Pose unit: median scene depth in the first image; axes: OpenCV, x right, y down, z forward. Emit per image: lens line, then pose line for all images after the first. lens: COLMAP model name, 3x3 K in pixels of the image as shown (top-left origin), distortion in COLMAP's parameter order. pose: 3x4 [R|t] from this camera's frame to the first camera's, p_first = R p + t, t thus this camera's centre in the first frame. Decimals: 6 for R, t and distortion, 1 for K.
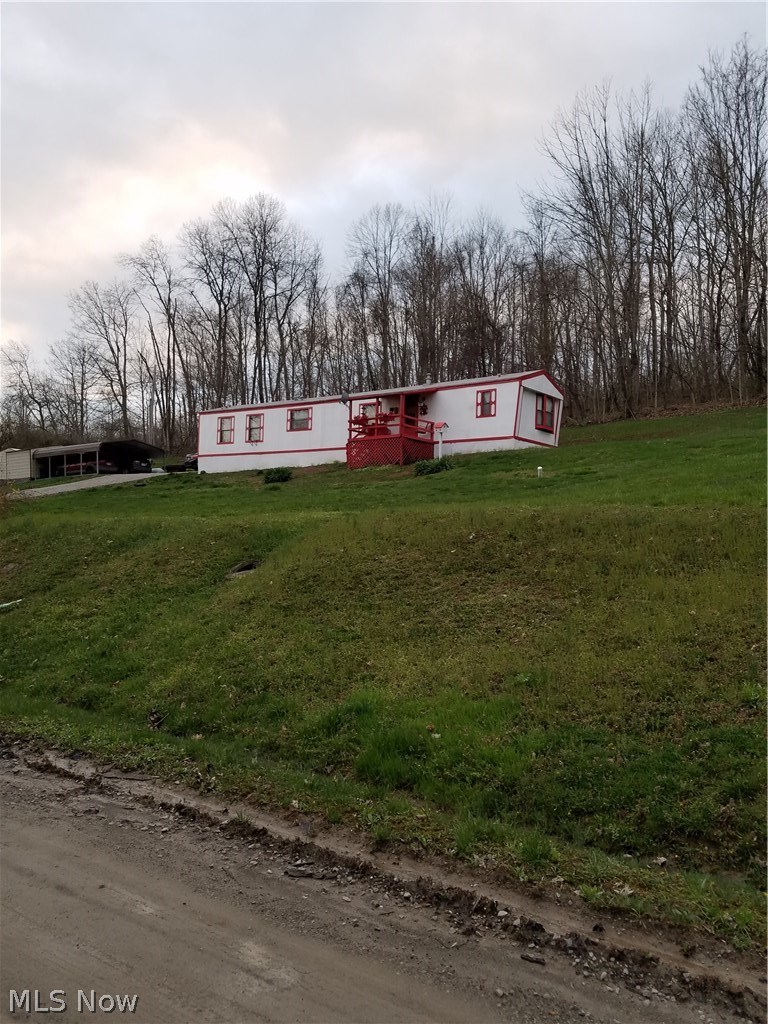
lens RADIAL K [[789.4, 0, 413.9], [0, 789.4, 540.7], [0, 0, 1]] dist [0.138671, -0.118917]
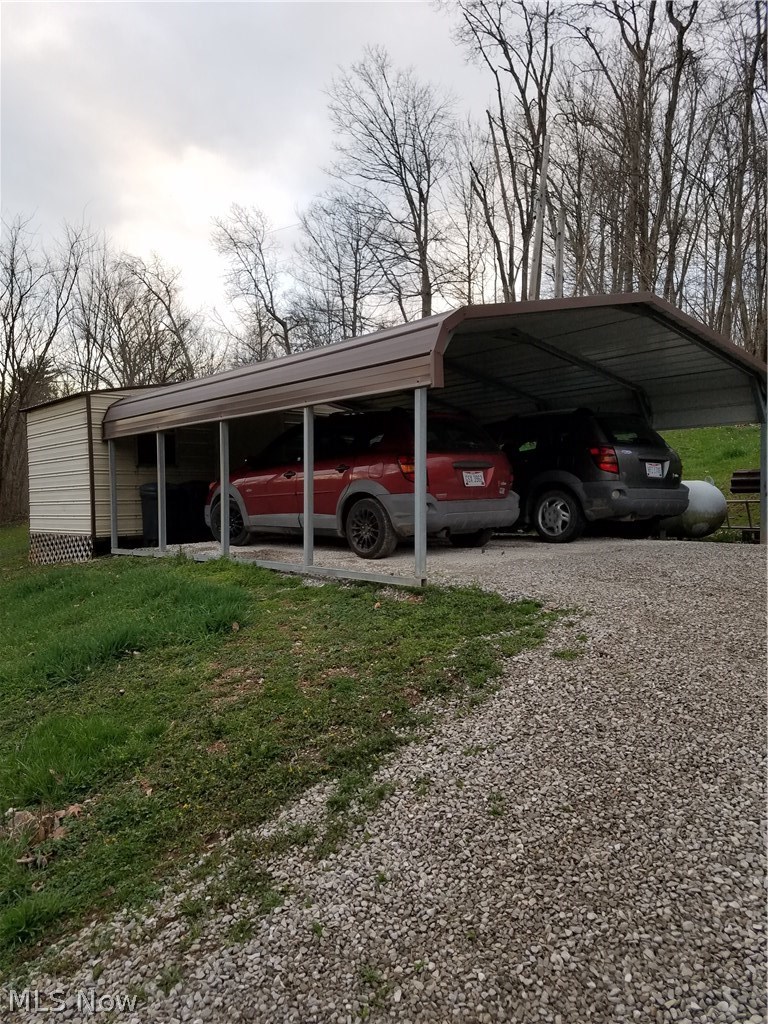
lens RADIAL K [[789.4, 0, 413.9], [0, 789.4, 540.7], [0, 0, 1]] dist [0.138671, -0.118917]
pose [[0.948656, 0.023427, -0.315439, -0.093286], [-0.005898, 0.998390, 0.056413, -0.024560], [0.316253, -0.051656, 0.947267, 0.231762]]
